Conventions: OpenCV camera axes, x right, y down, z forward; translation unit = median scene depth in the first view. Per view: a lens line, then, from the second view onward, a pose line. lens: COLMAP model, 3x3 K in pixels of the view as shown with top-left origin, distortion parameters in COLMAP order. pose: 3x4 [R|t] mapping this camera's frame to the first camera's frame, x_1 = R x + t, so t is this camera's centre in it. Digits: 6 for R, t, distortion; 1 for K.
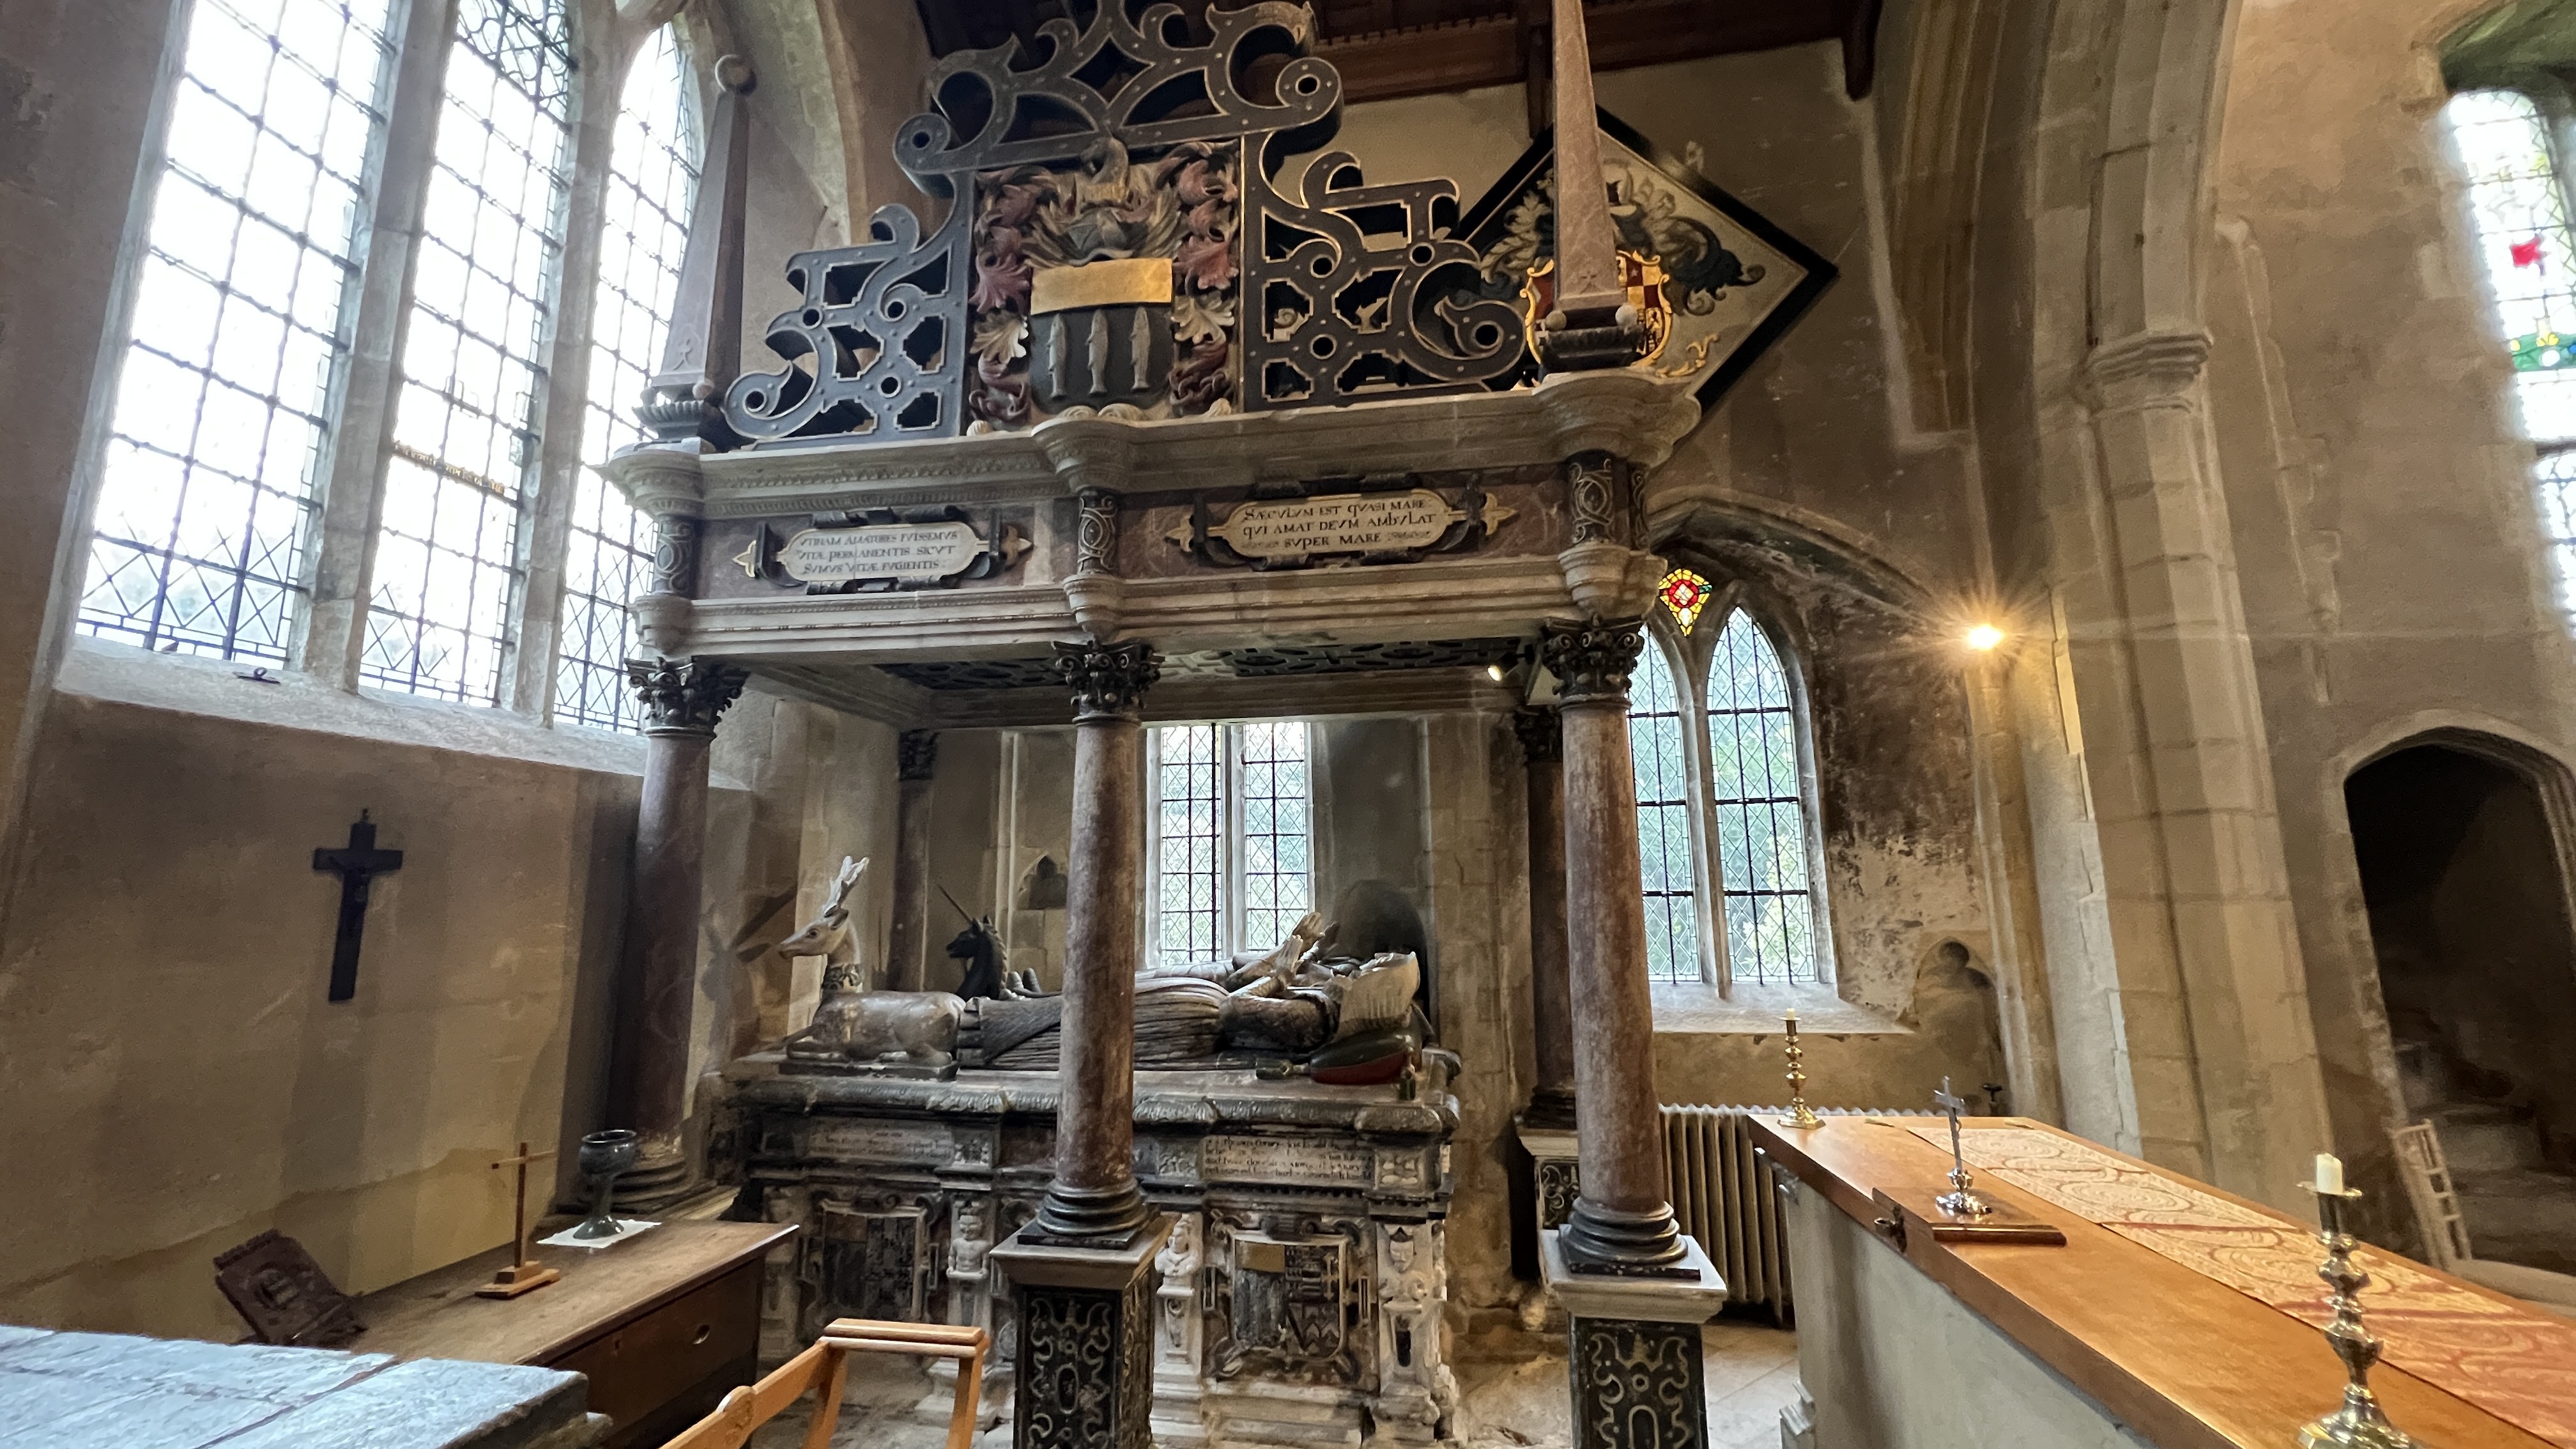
lens RADIAL K [[1021.9, 0, 1289.0], [0, 1021.9, 718.8], [0, 0, 1]] dist [0.000540, -0.000283]
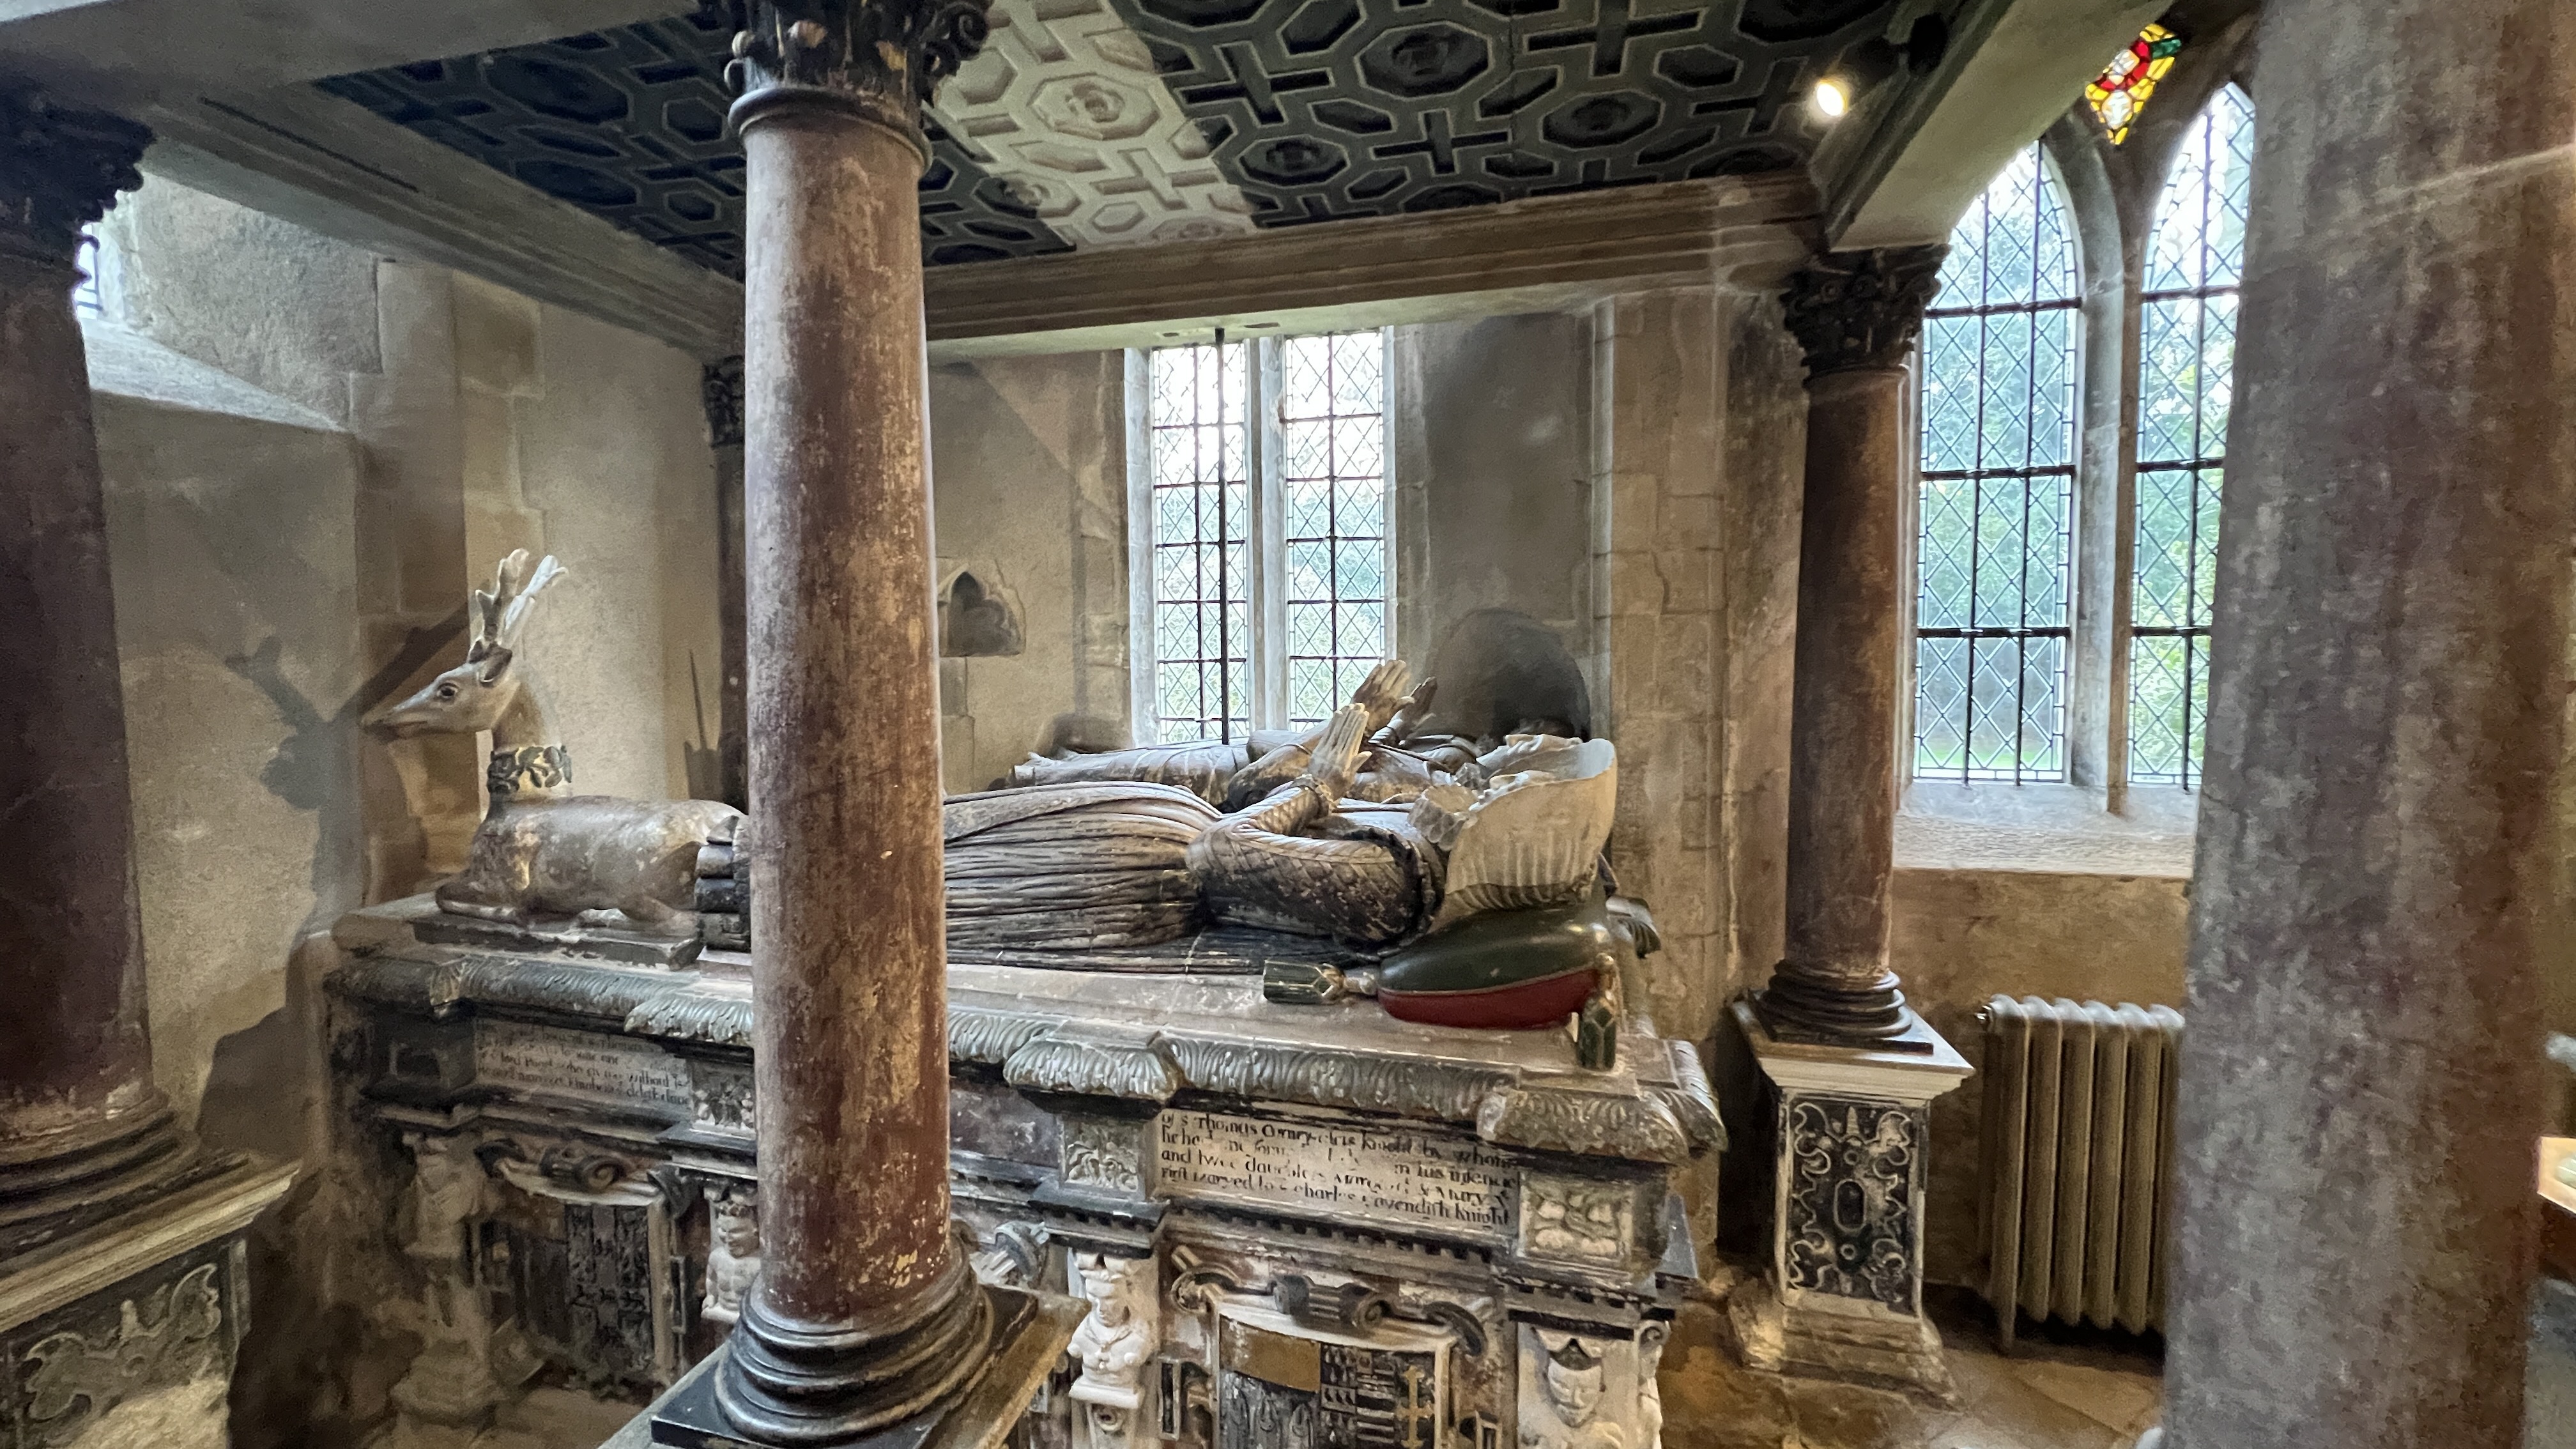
lens RADIAL K [[1021.9, 0, 1275.6], [0, 1021.9, 721.5], [0, 0, 1]] dist [0.000540, -0.000283]
pose [[0.995555, 0.009331, -0.093716, 0.015288], [0.012991, 0.971962, 0.234780, 0.110347], [0.093279, -0.234954, 0.967521, 0.546019]]
